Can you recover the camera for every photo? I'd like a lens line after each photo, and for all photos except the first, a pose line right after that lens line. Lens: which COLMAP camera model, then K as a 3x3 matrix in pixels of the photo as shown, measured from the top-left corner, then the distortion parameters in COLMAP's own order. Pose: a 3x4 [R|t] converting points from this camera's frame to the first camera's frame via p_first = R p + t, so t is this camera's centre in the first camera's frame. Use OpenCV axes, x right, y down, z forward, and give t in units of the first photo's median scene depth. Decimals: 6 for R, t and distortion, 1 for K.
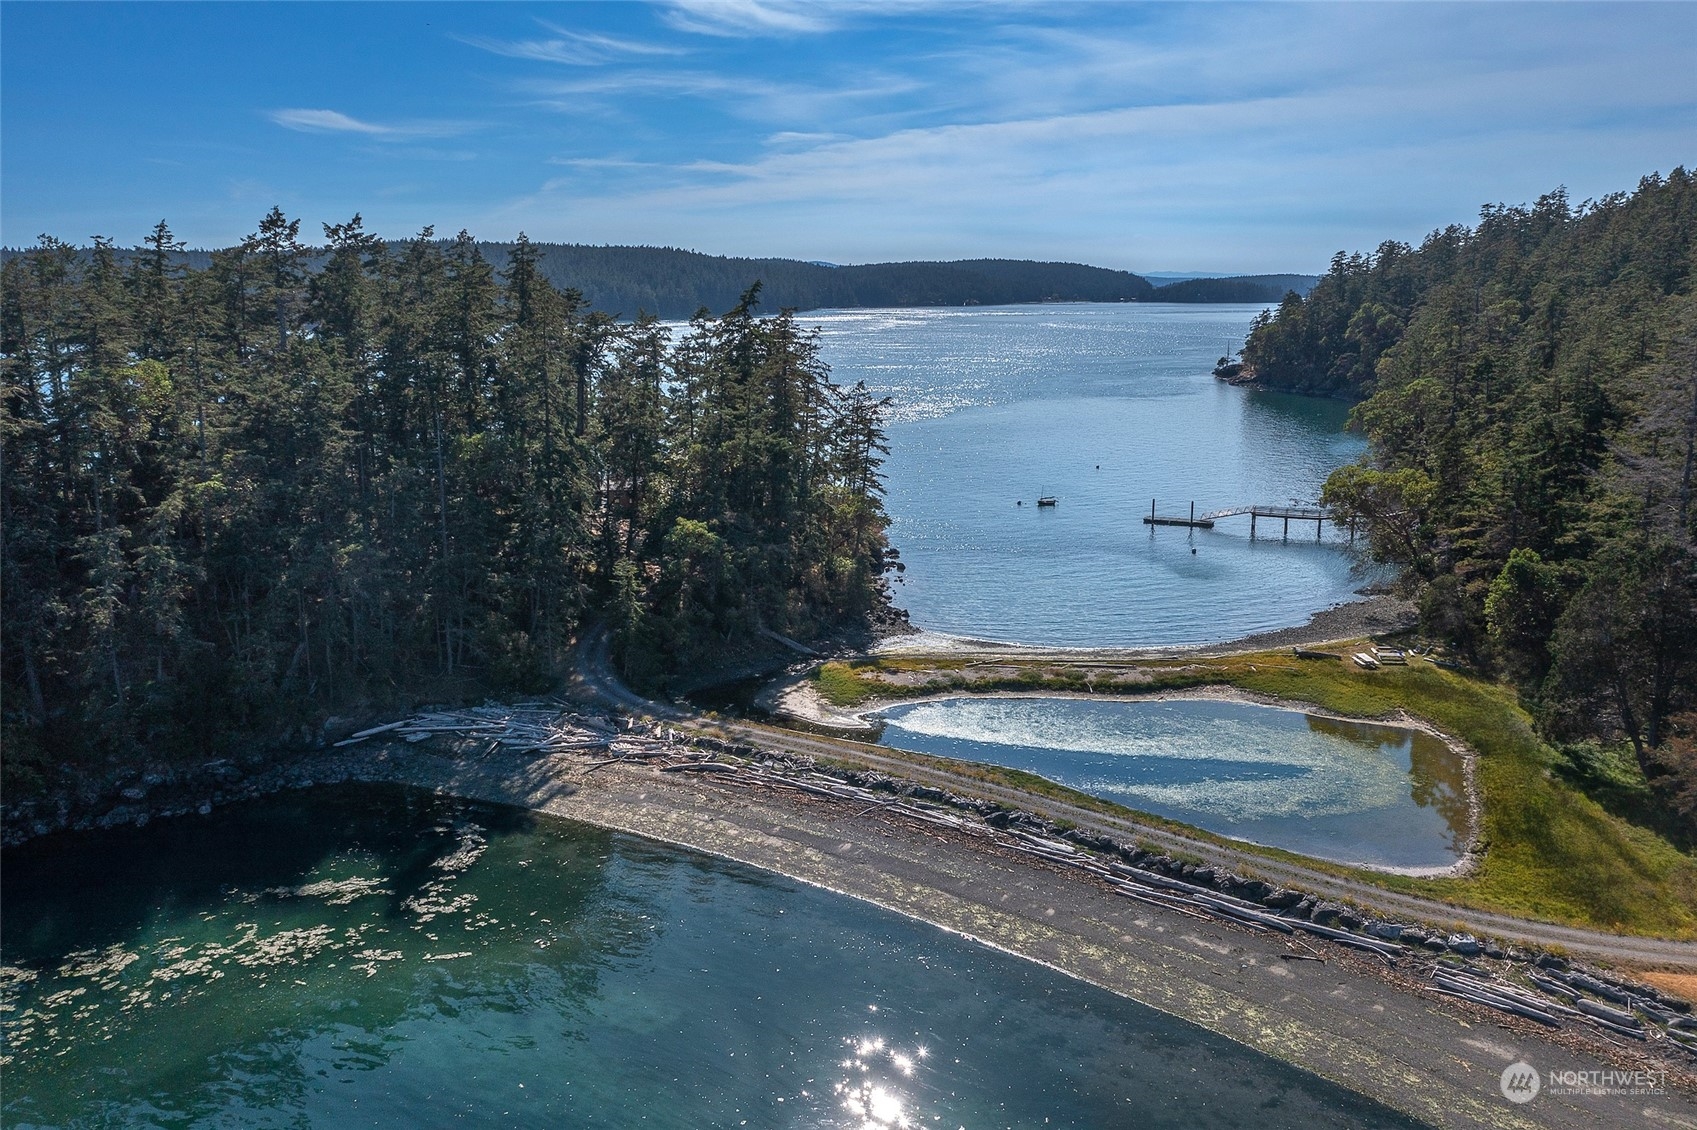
lens RADIAL K [[1427.4, 0, 848.5], [0, 1427.4, 565.0], [0, 0, 1]] dist [-0.006465, 0.008091]
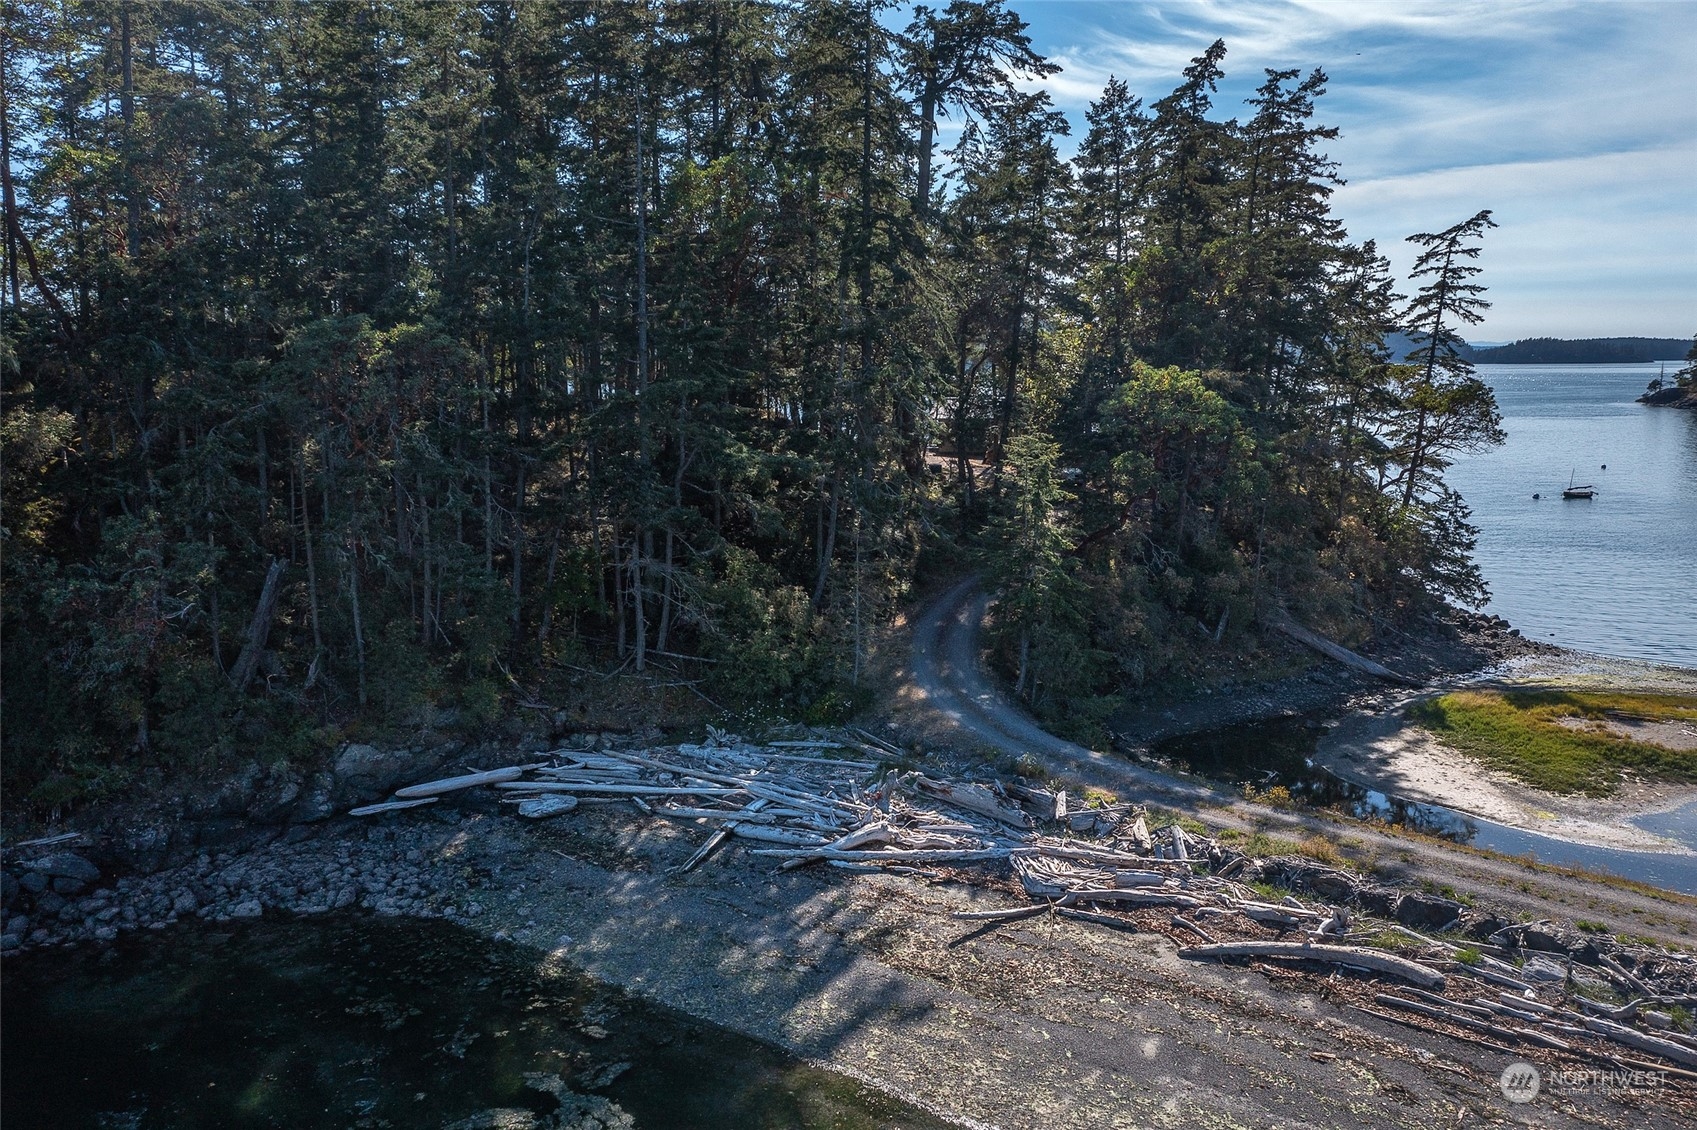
lens RADIAL K [[1427.4, 0, 848.5], [0, 1427.4, 565.0], [0, 0, 1]] dist [-0.006465, 0.008091]
pose [[0.980833, 0.031034, -0.192361, -0.124126], [-0.040575, 0.998123, -0.045861, 0.059999], [0.190577, 0.052787, 0.980252, 0.551176]]
